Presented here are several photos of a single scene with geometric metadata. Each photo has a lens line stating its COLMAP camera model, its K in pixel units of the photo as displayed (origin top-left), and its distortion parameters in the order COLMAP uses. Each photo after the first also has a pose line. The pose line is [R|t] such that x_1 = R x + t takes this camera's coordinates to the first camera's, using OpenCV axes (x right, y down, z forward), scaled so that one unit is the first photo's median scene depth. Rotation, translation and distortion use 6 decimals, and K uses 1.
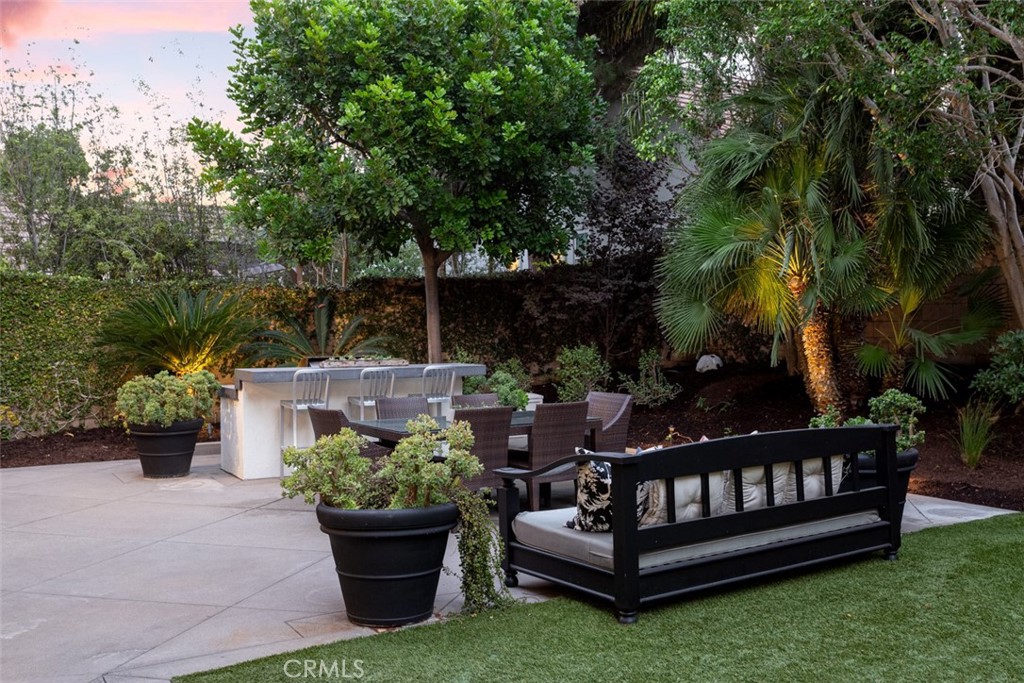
lens RADIAL K [[939.4, 0, 512.3], [0, 939.4, 341.8], [0, 0, 1]] dist [-0.011226, 0.000000]
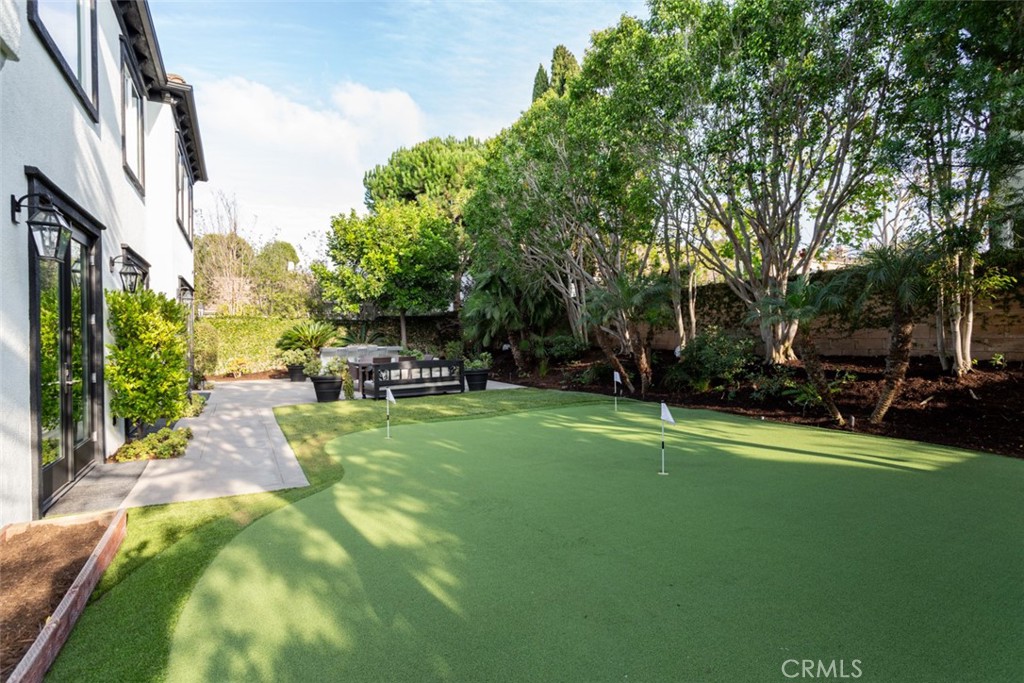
lens RADIAL K [[481.9, 0, 512.4], [0, 481.9, 340.0], [0, 0, 1]] dist [0.004635, -0.000047]
pose [[0.999643, -0.007632, -0.025608, 0.334607], [0.007740, 0.999961, 0.004146, 0.000135], [0.025575, -0.004343, 0.999663, -0.517980]]
